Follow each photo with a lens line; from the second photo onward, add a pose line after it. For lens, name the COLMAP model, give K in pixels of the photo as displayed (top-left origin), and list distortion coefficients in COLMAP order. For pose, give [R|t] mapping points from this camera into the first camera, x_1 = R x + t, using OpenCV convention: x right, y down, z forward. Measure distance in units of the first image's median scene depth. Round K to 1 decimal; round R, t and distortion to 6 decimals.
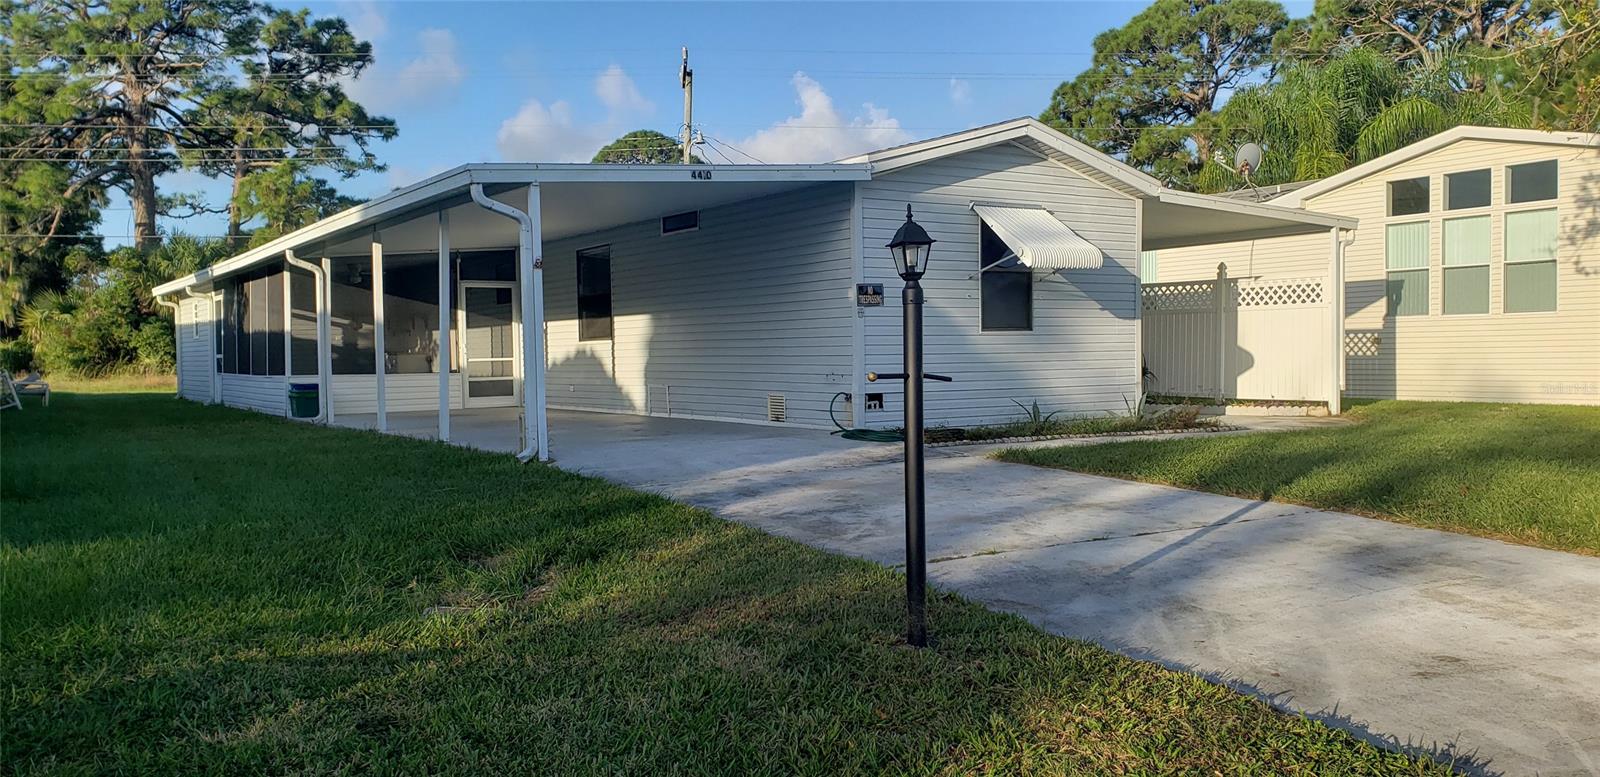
lens RADIAL K [[1292.2, 0, 803.0], [0, 1292.2, 397.2], [0, 0, 1]] dist [0.068573, -0.120494]
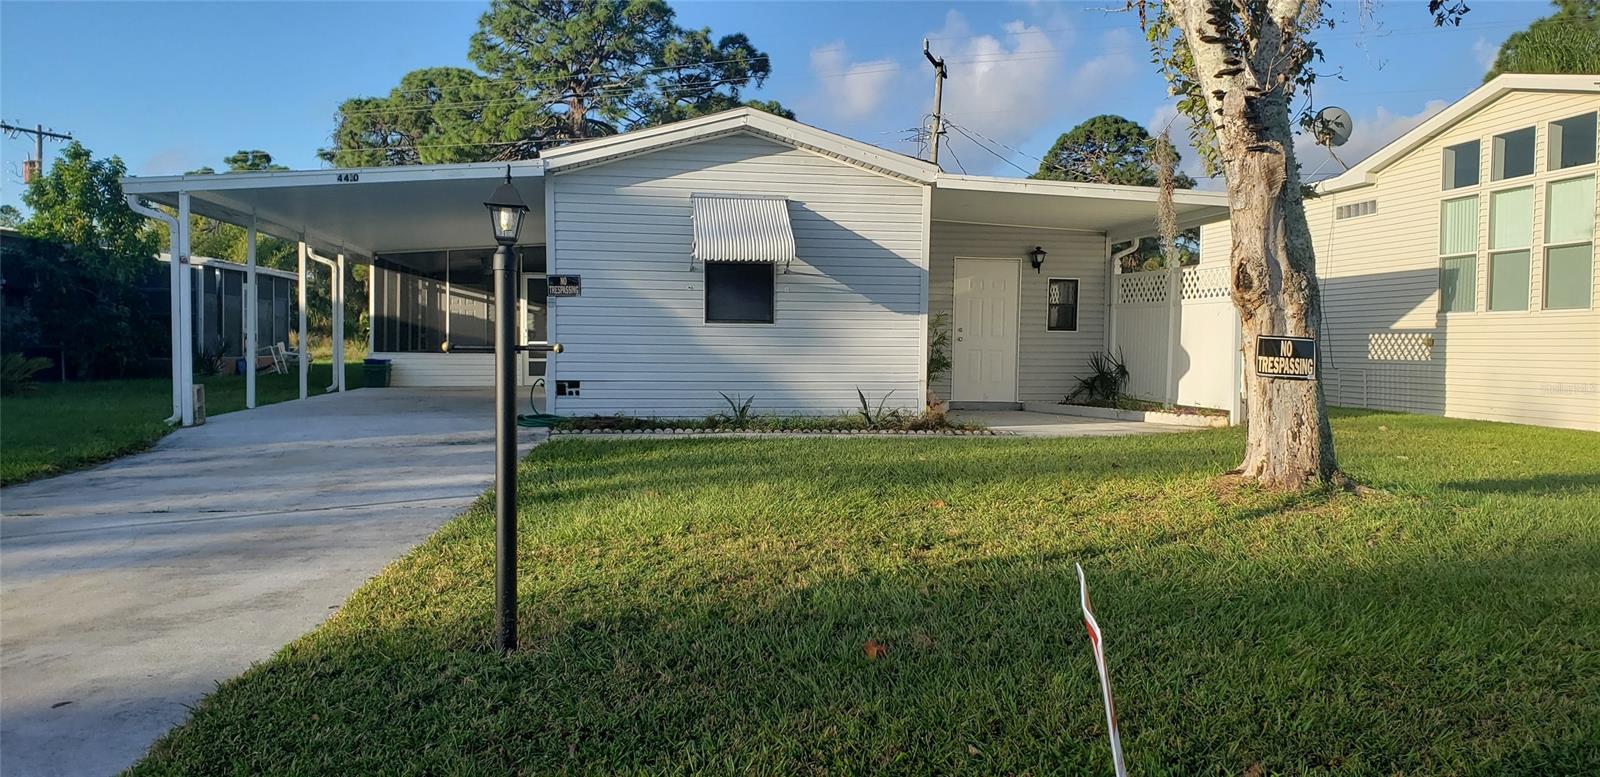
lens RADIAL K [[1292.2, 0, 798.6], [0, 1292.2, 403.7], [0, 0, 1]] dist [0.068573, -0.120494]
pose [[0.897625, 0.041175, -0.438832, 0.488127], [-0.035482, 0.999146, 0.021170, -0.009135], [0.439329, -0.003432, 0.898320, 0.098019]]
